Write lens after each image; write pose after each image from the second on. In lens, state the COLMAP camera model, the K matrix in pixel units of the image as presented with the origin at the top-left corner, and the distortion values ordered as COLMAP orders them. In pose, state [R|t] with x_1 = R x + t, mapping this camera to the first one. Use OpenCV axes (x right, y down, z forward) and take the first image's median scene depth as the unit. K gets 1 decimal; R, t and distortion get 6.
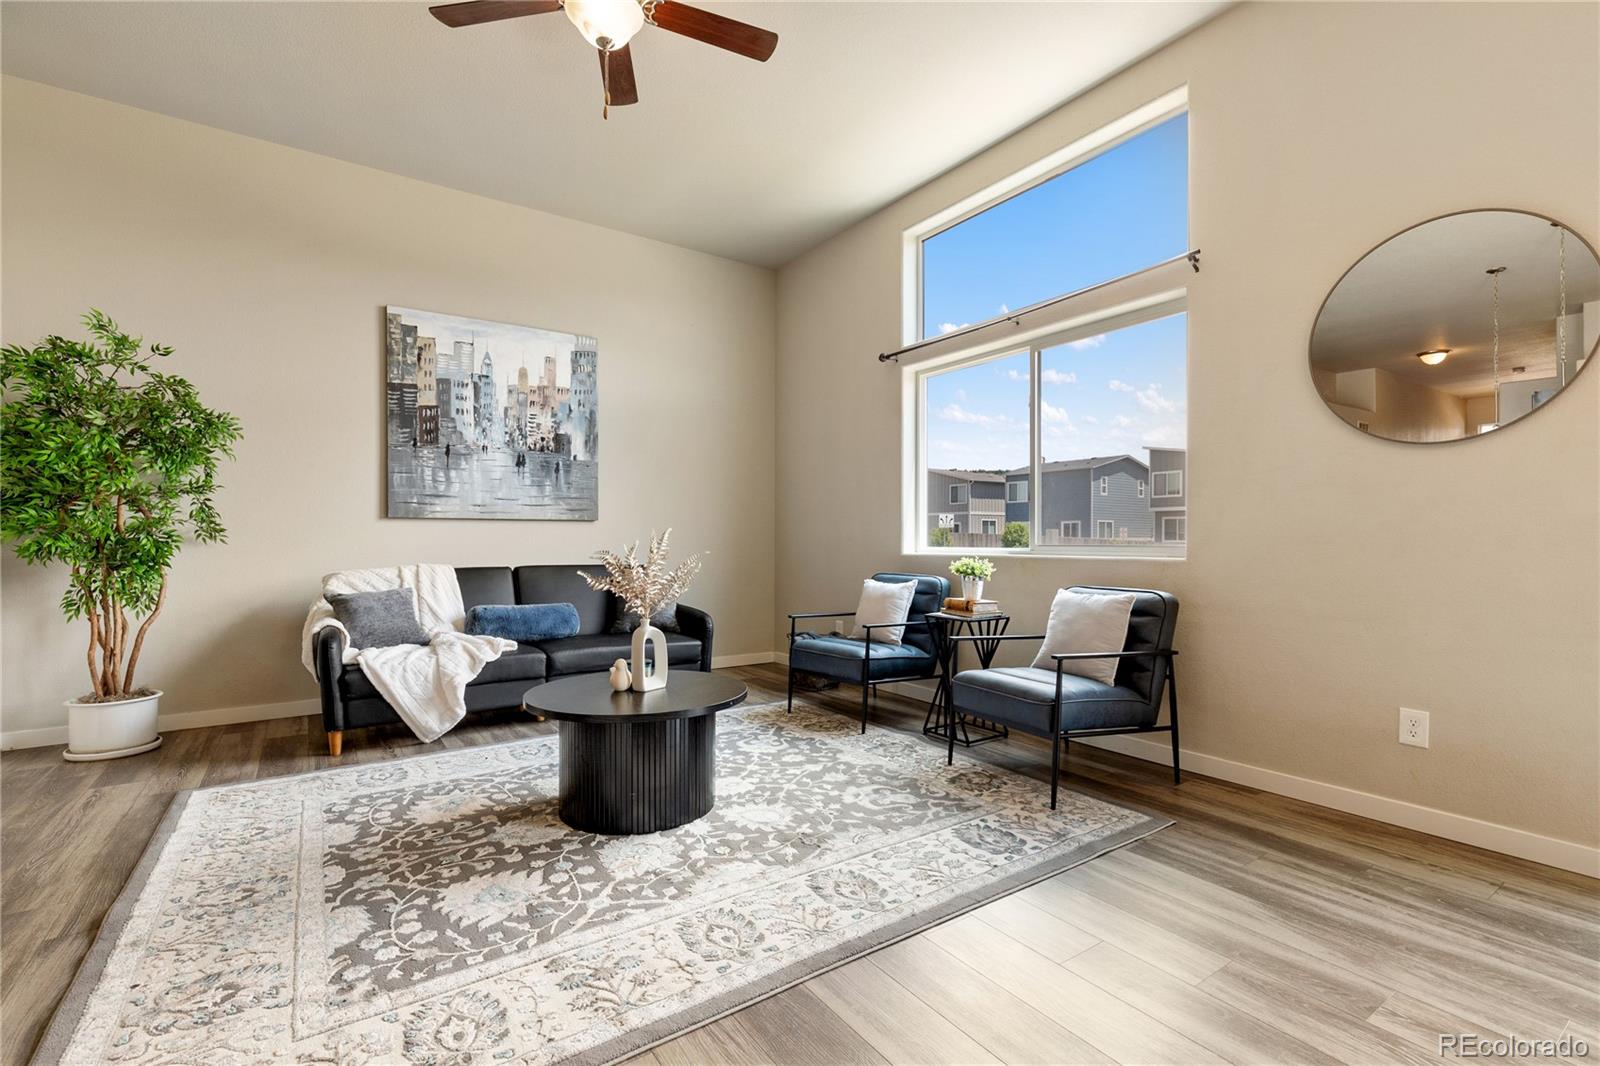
lens RADIAL K [[714.9, 0, 804.0], [0, 714.9, 542.7], [0, 0, 1]] dist [0.004628, -0.000332]
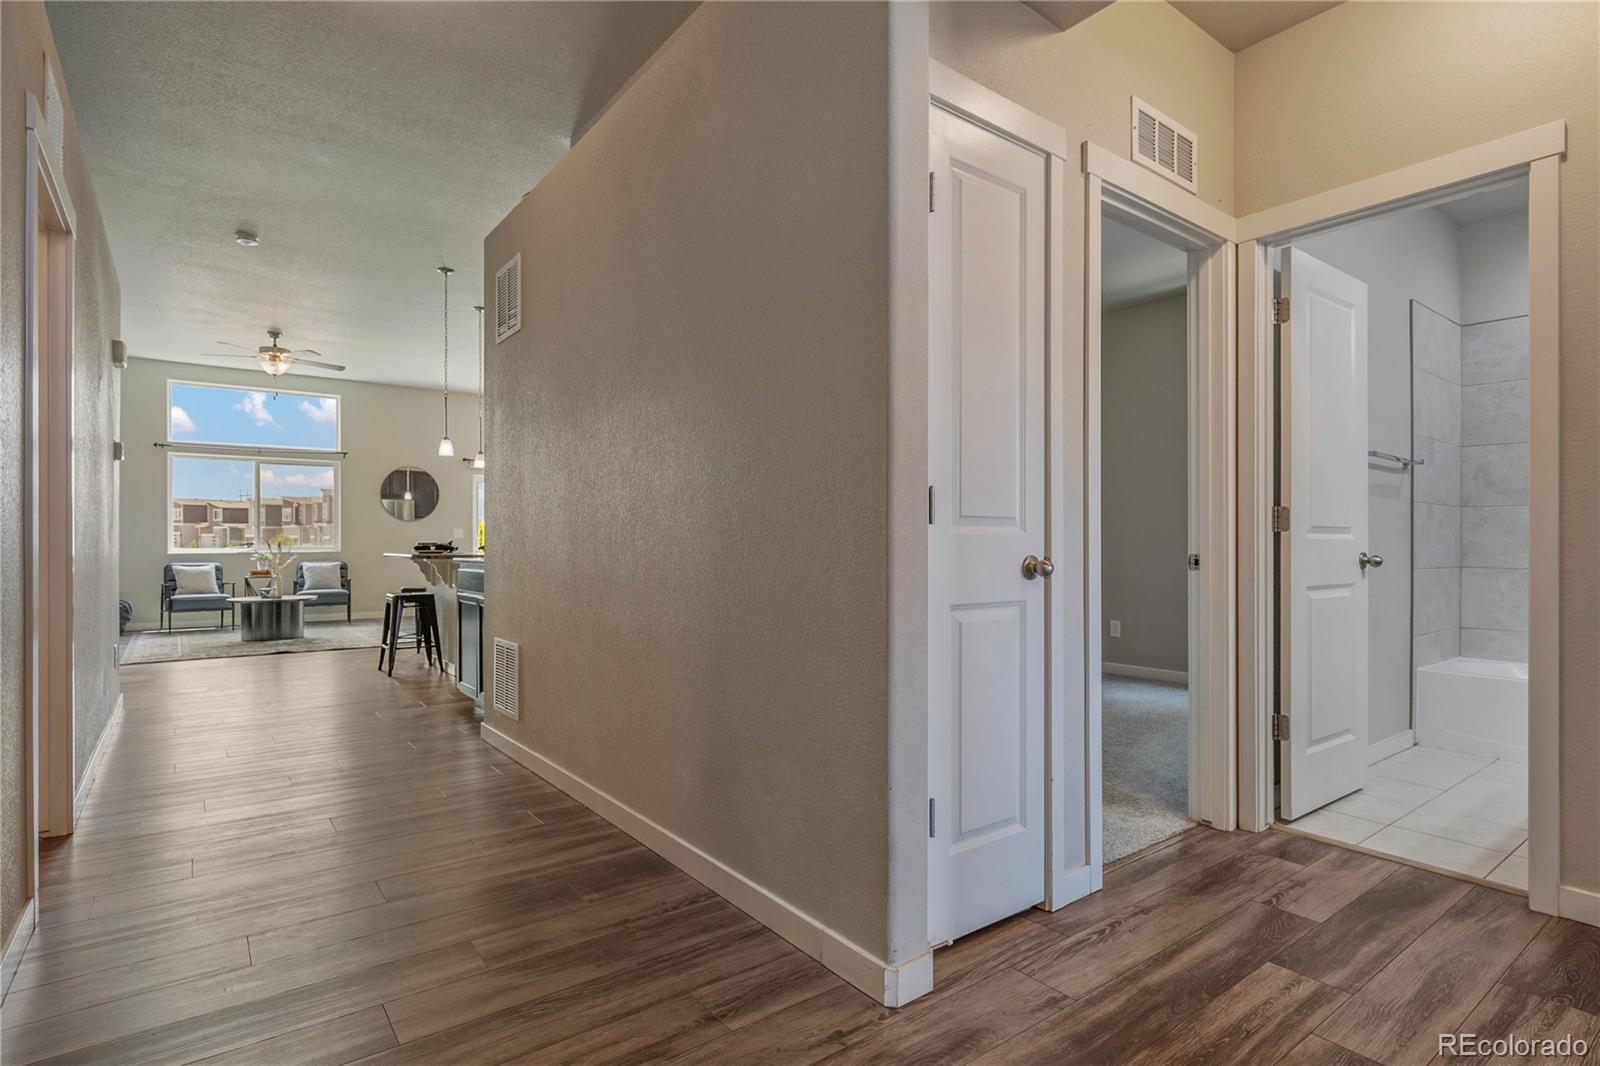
lens RADIAL K [[811.1, 0, 803.4], [0, 811.1, 540.1], [0, 0, 1]] dist [-0.002816, 0.000170]
pose [[-0.043996, 0.001598, 0.999030, -2.598900], [0.003271, 0.999994, -0.001455, -0.010265], [-0.999026, 0.003204, -0.044001, -0.707762]]
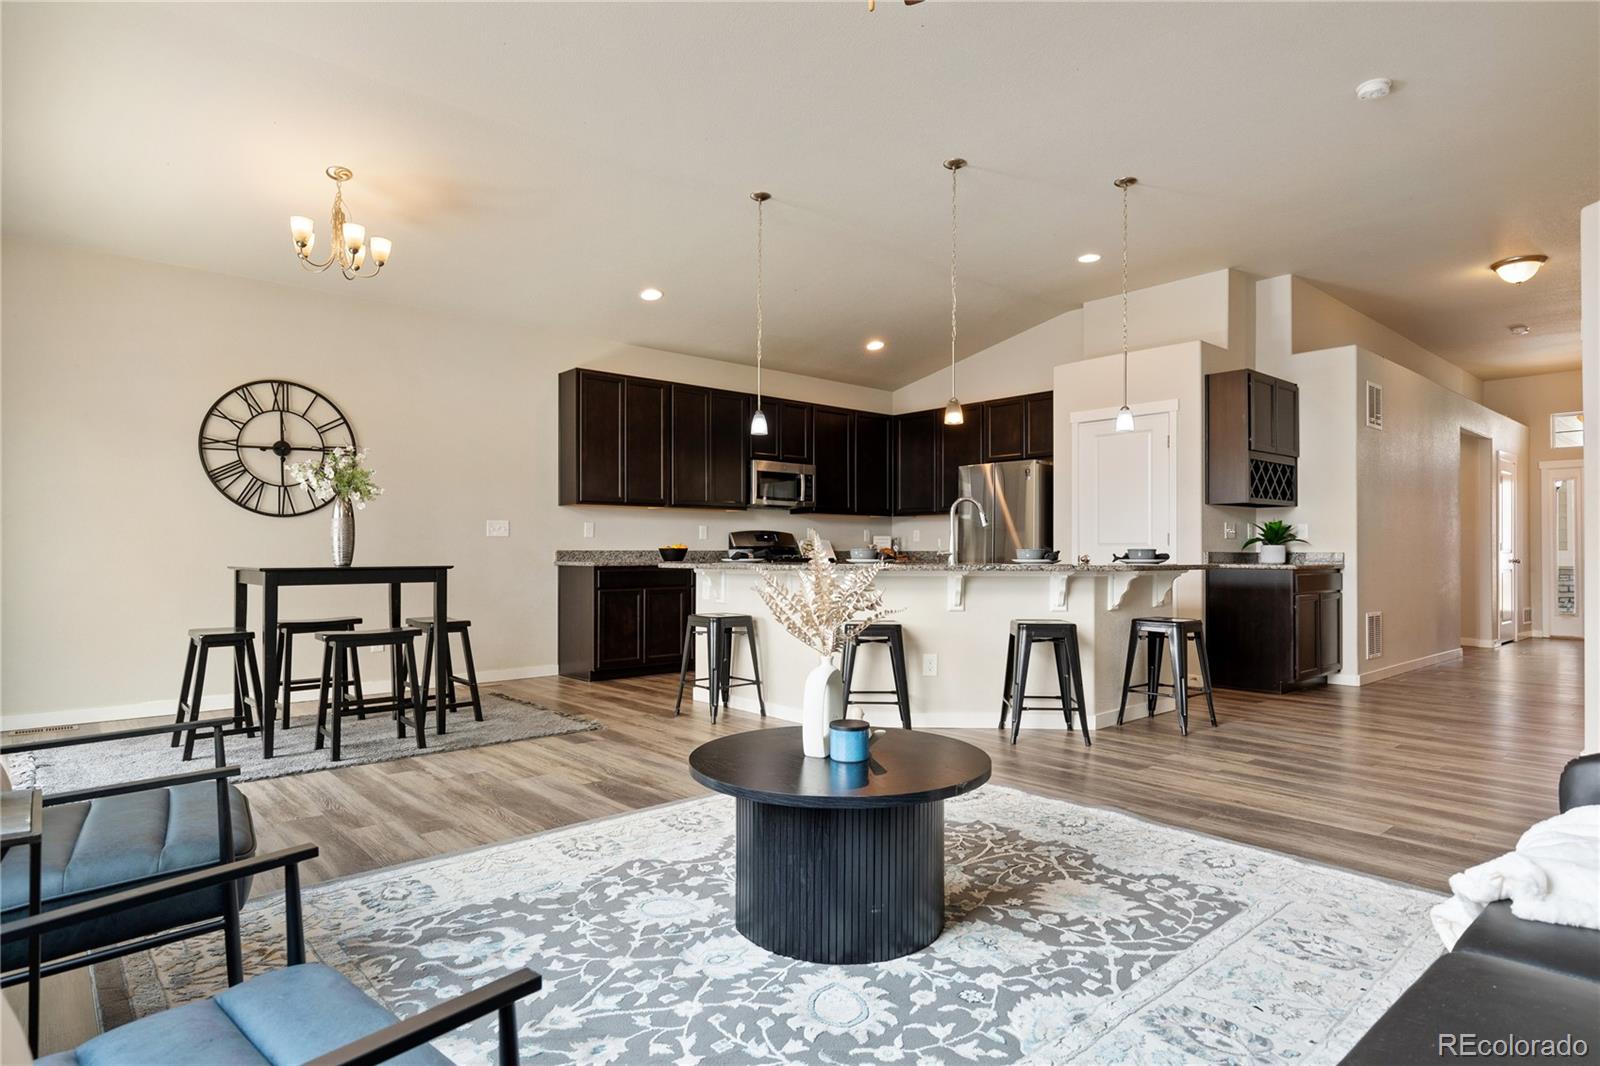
lens RADIAL K [[878.4, 0, 807.2], [0, 878.4, 543.1], [0, 0, 1]] dist [0.005955, 0.000496]
pose [[-0.993000, -0.002900, -0.118078, -0.068052], [-0.002020, 0.999969, -0.007575, -0.002491], [0.118097, -0.007284, -0.992975, 1.378946]]
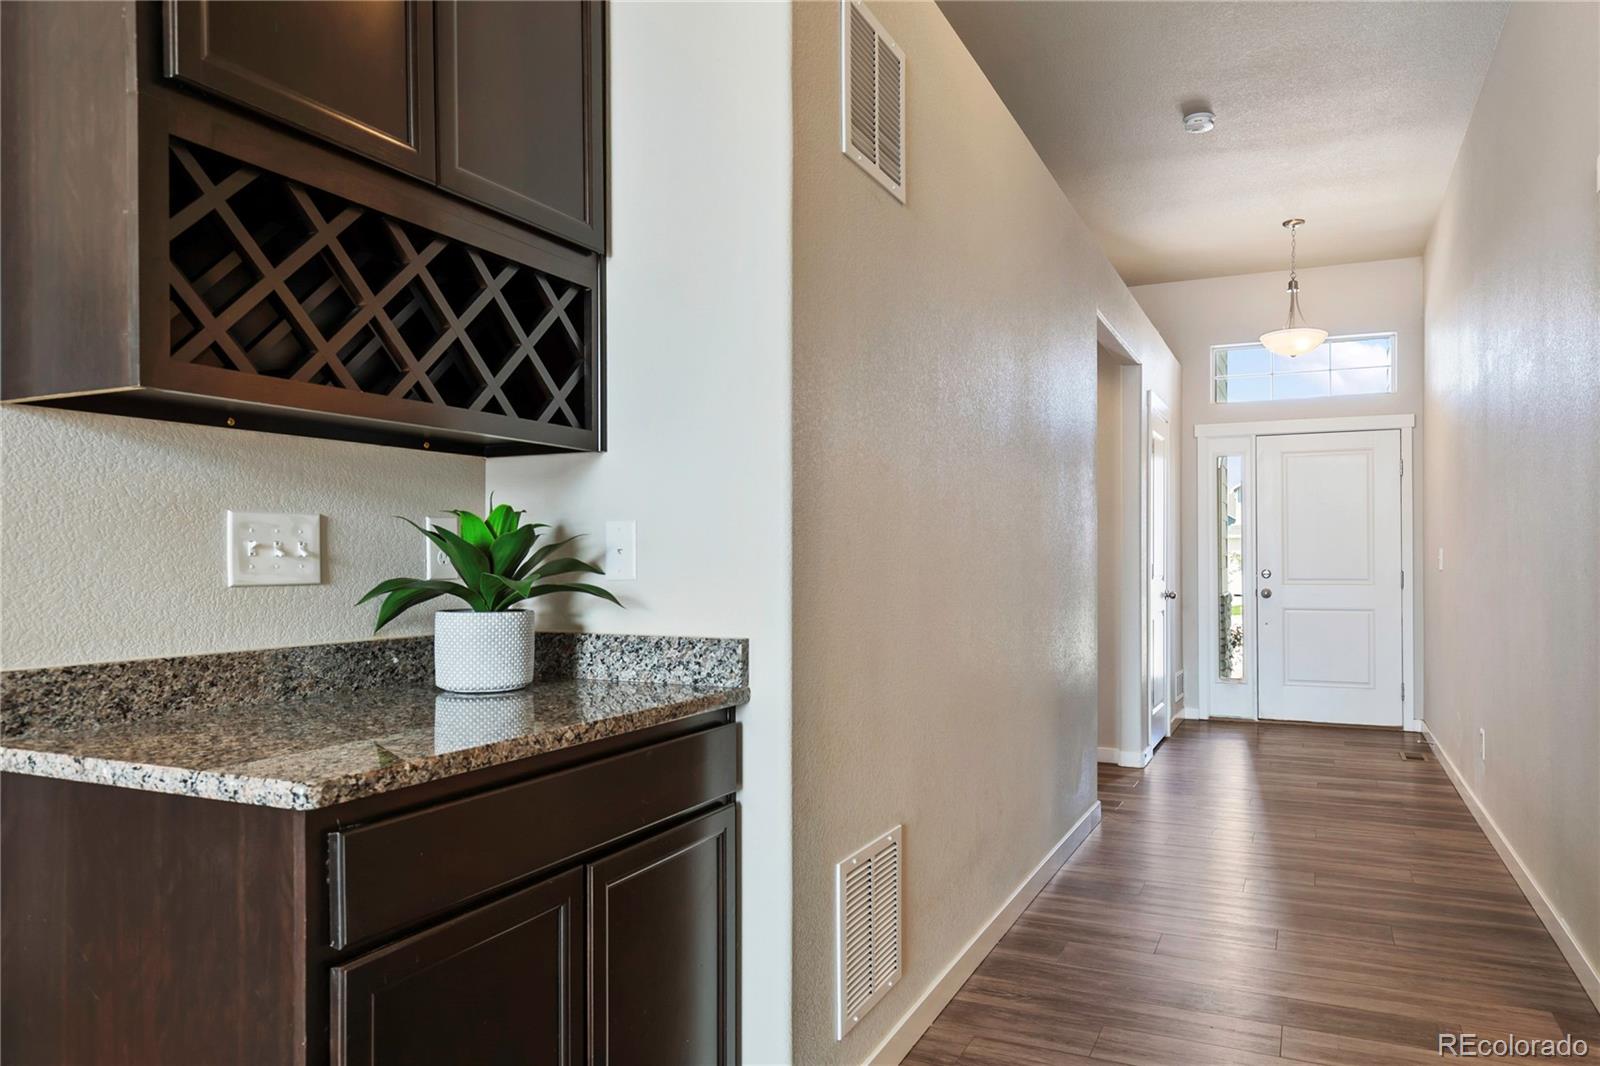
lens RADIAL K [[1061.5, 0, 845.7], [0, 1061.5, 563.9], [0, 0, 1]] dist [0.001847, -0.000020]
pose [[-0.853957, 0.005991, -0.520309, -1.166299], [0.002956, 0.999973, 0.006663, -0.040965], [0.520335, 0.004152, -0.853952, 0.167375]]
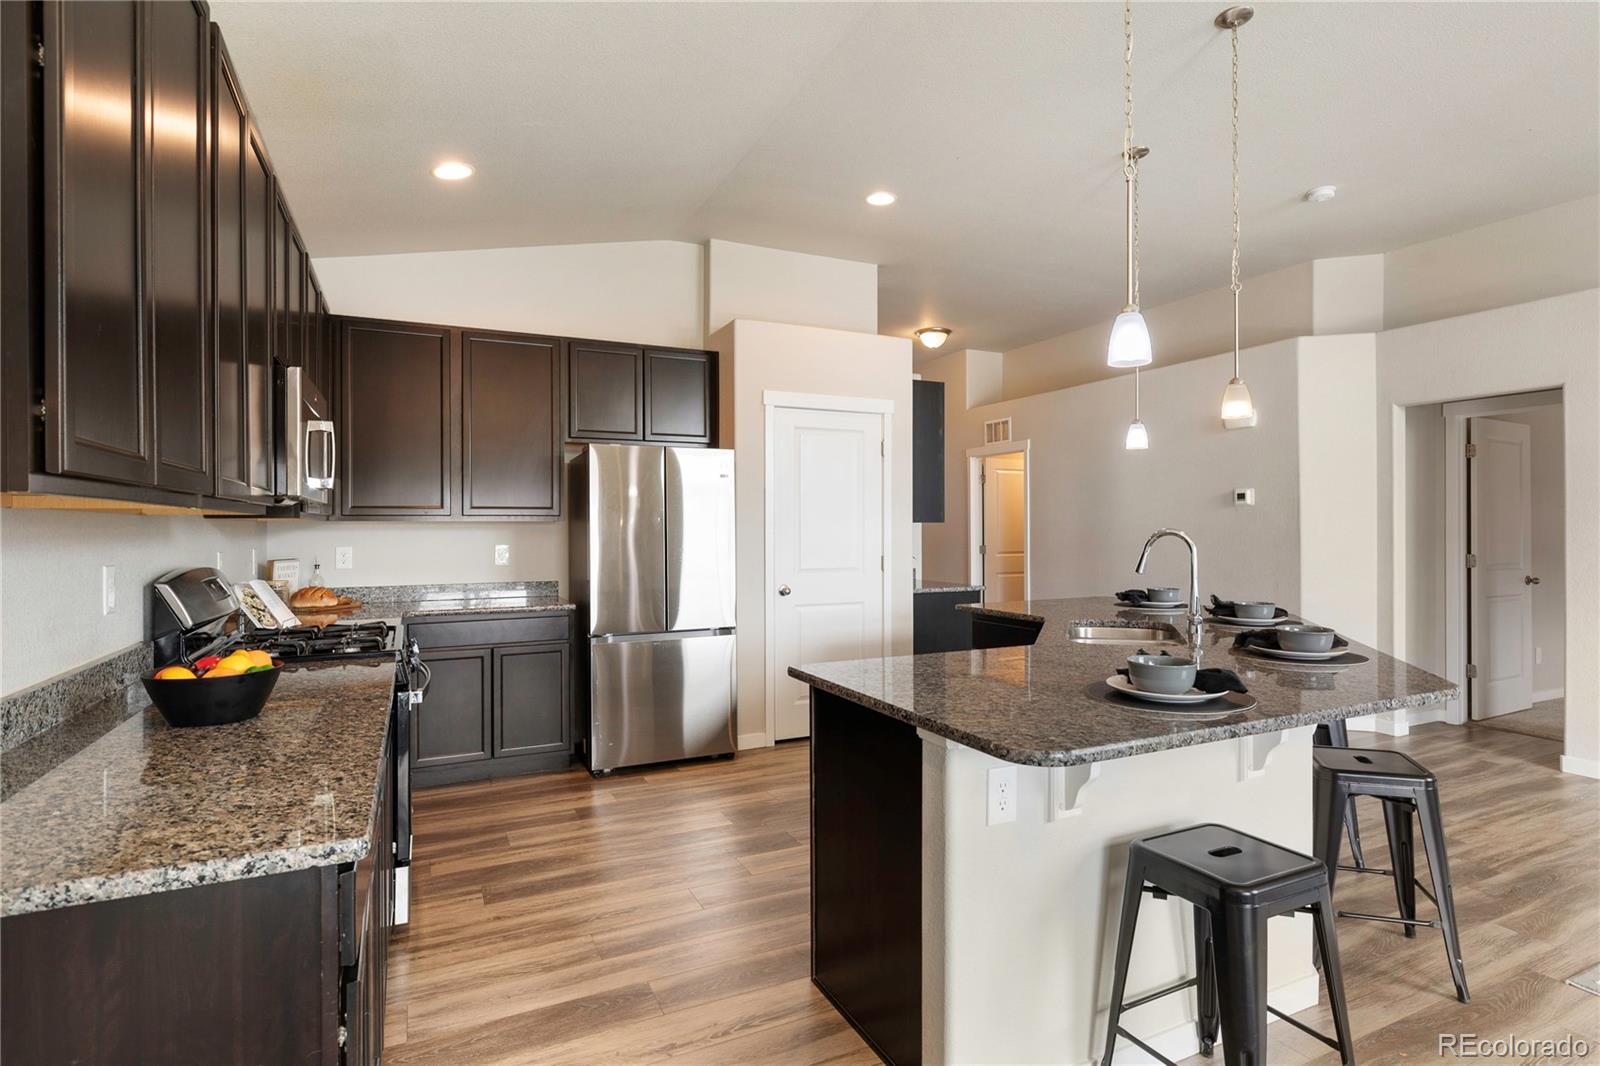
lens RADIAL K [[816.5, 0, 821.7], [0, 816.5, 530.8], [0, 0, 1]] dist [-0.004958, -0.000465]
pose [[-0.142889, 0.003722, -0.989732, 0.420373], [-0.001192, 0.999992, 0.003932, -0.089549], [0.989738, 0.001742, -0.142883, -0.268217]]
